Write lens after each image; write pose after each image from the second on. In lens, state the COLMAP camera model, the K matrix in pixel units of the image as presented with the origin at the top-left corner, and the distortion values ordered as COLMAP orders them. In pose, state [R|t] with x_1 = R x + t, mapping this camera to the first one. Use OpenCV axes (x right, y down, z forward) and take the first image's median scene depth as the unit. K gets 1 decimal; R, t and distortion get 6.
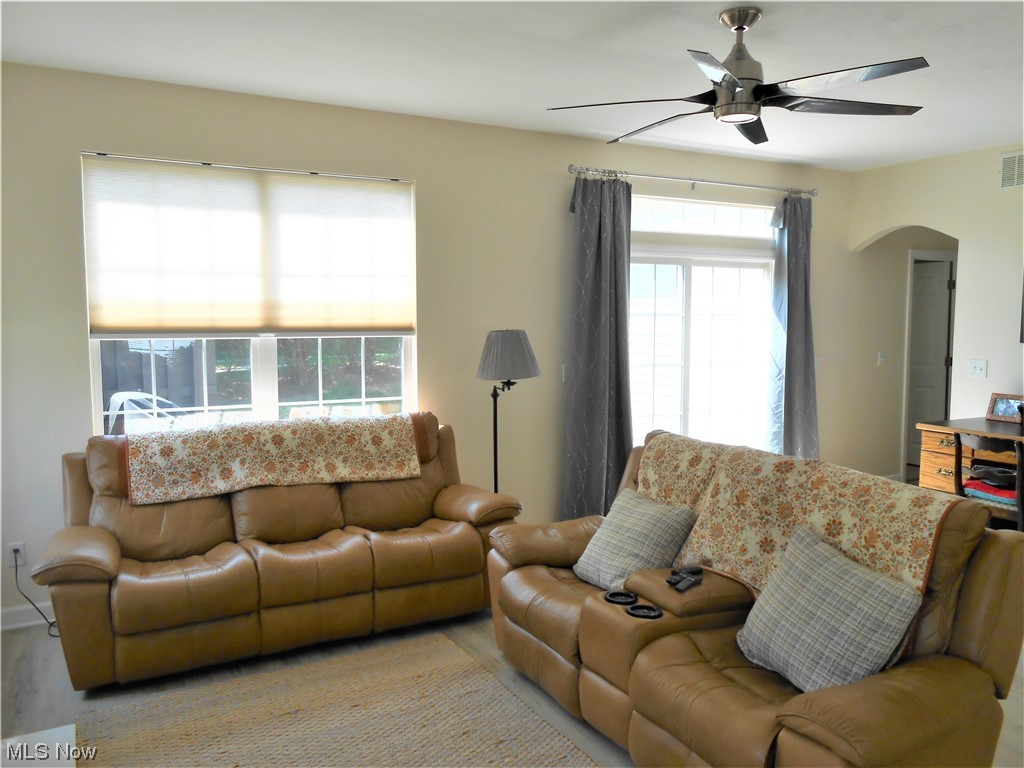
lens RADIAL K [[793.3, 0, 501.5], [0, 793.3, 385.3], [0, 0, 1]] dist [-0.047582, 0.053062]
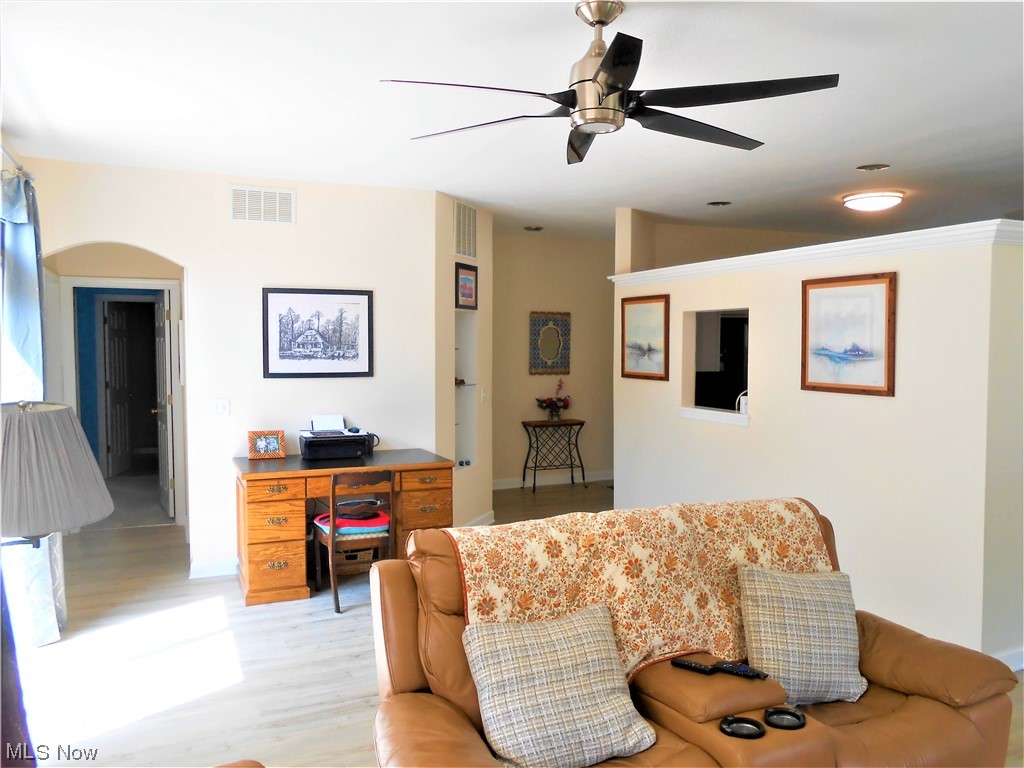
lens RADIAL K [[793.3, 0, 526.4], [0, 793.3, 379.4], [0, 0, 1]] dist [-0.047582, 0.053062]
pose [[0.038199, -0.043755, 0.998312, -0.517222], [0.085176, 0.995548, 0.040375, -0.101106], [-0.995633, 0.083489, 0.041756, 0.975948]]
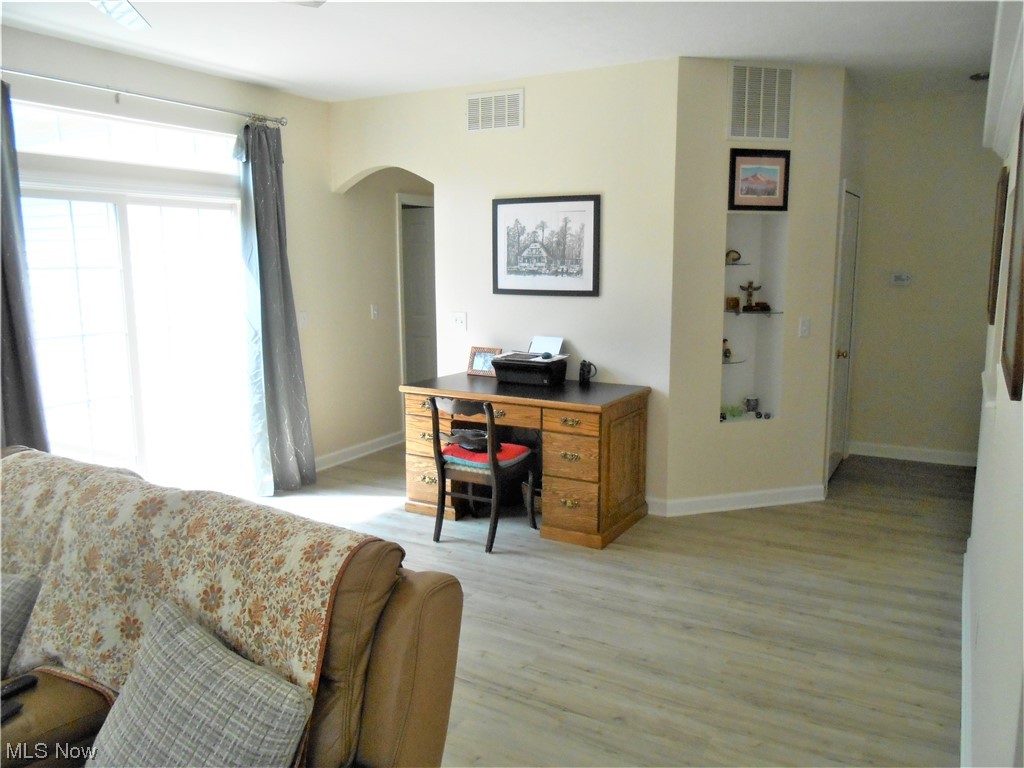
lens RADIAL K [[793.3, 0, 521.4], [0, 793.3, 390.7], [0, 0, 1]] dist [-0.047582, 0.053062]
pose [[0.838812, -0.090682, 0.536816, 0.233938], [0.048494, 0.994556, 0.092231, -0.036549], [-0.542257, -0.051332, 0.838643, 0.230179]]
